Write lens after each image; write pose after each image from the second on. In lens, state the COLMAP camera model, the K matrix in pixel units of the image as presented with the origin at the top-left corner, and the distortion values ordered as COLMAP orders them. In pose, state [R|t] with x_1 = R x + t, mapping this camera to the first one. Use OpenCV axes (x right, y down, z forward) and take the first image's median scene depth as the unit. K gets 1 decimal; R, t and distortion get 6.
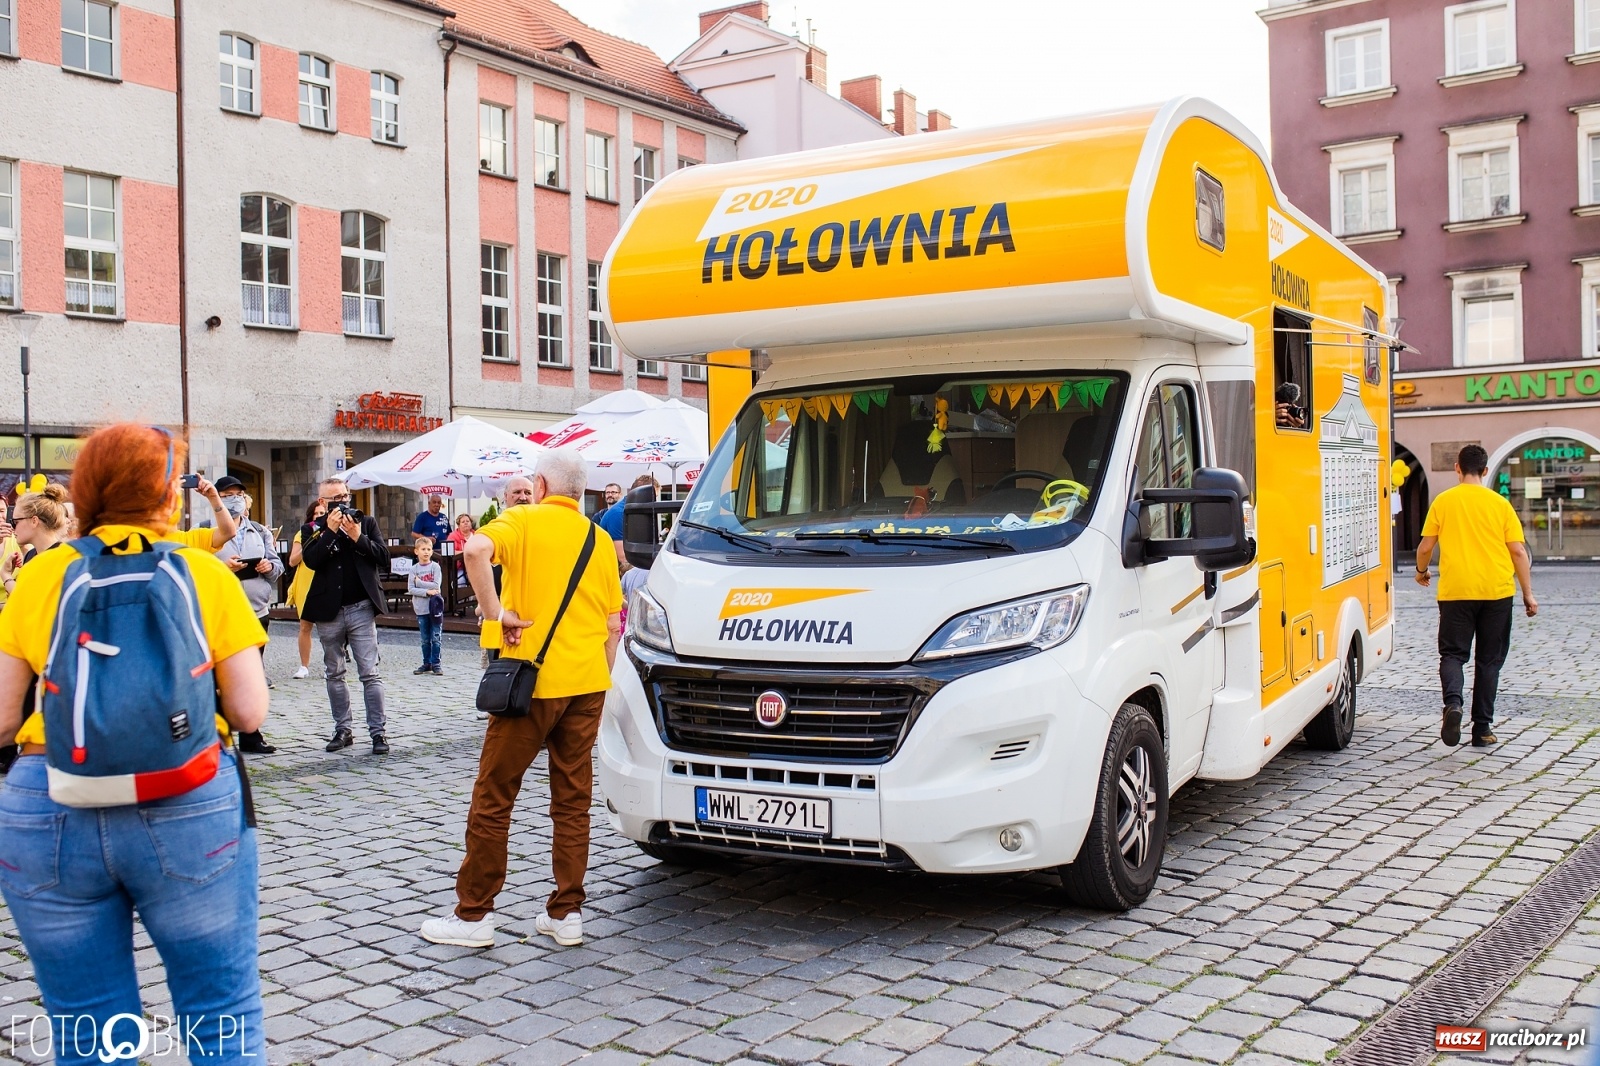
lens RADIAL K [[1524.3, 0, 800.0], [0, 1524.3, 533.0], [0, 0, 1]] dist [-0.060332, 0.088250]
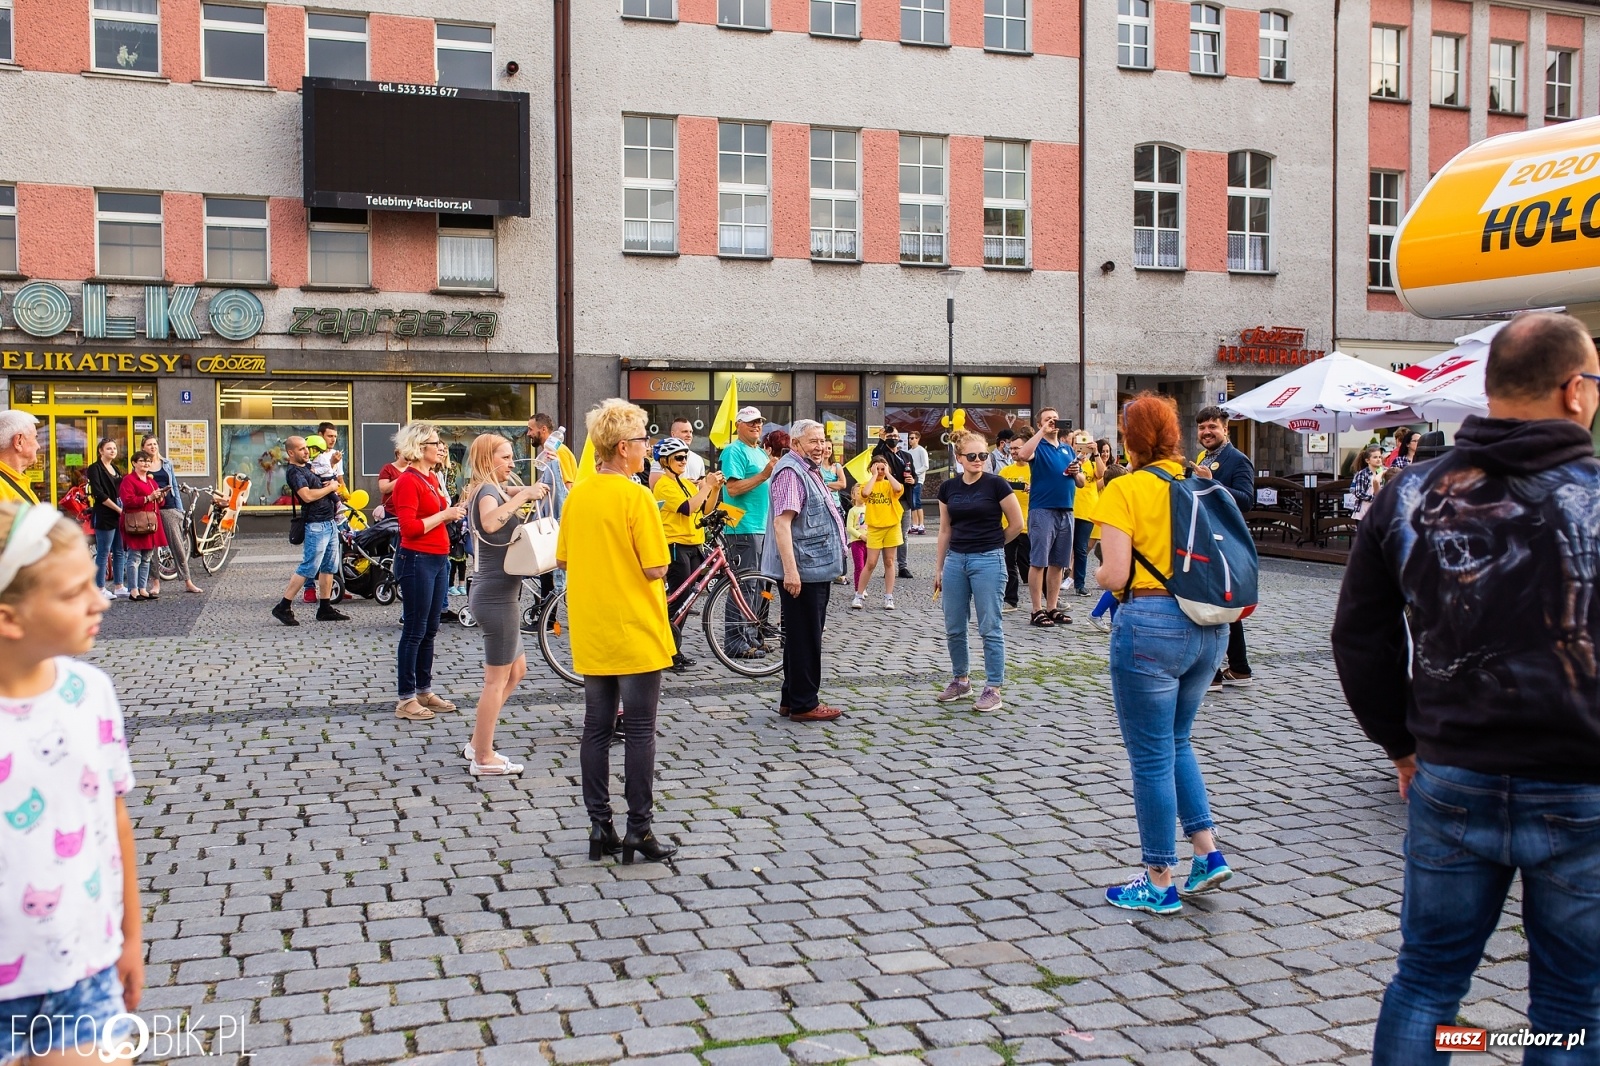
lens RADIAL K [[1524.3, 0, 800.0], [0, 1524.3, 533.0], [0, 0, 1]] dist [-0.060332, 0.088250]
pose [[0.839997, 0.040353, -0.541089, 0.022414], [-0.015071, 0.998581, 0.051075, -0.001140], [0.542382, -0.034748, 0.839413, -0.038622]]
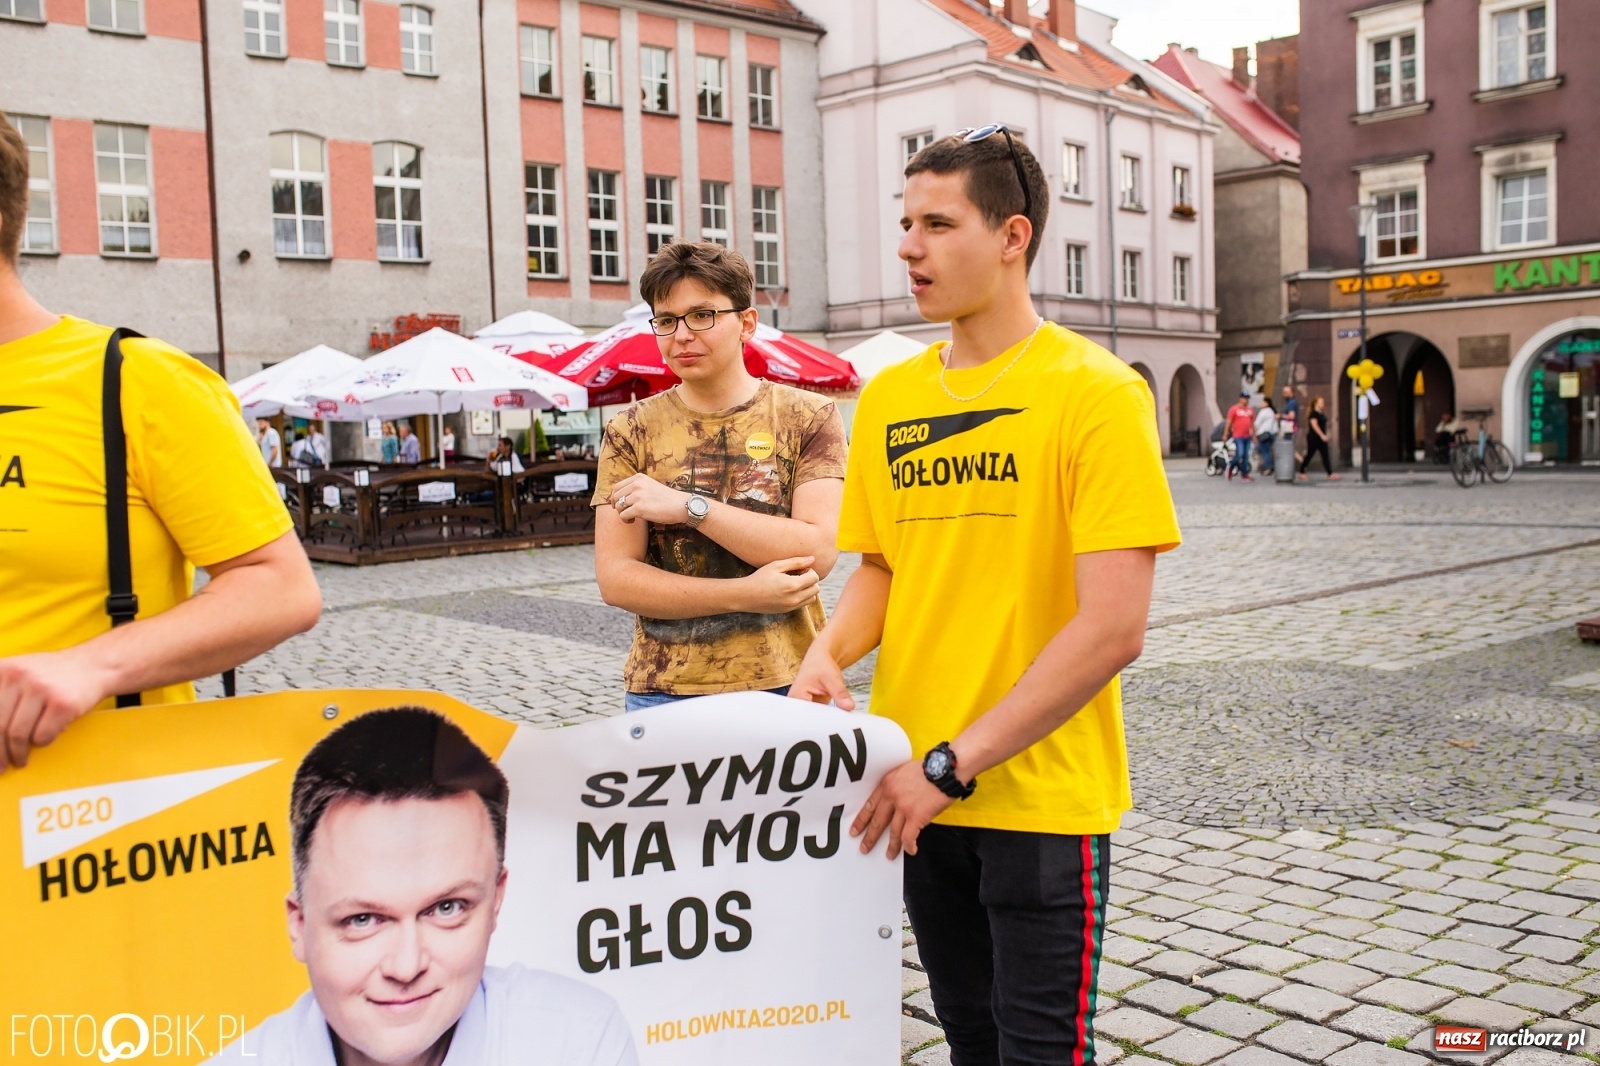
lens RADIAL K [[1524.3, 0, 800.0], [0, 1524.3, 533.0], [0, 0, 1]] dist [-0.060332, 0.088250]
pose [[0.976811, 0.000850, -0.214102, 0.220745], [0.014109, 0.997563, 0.068329, -0.009401], [0.213638, -0.069765, 0.974419, 0.016710]]
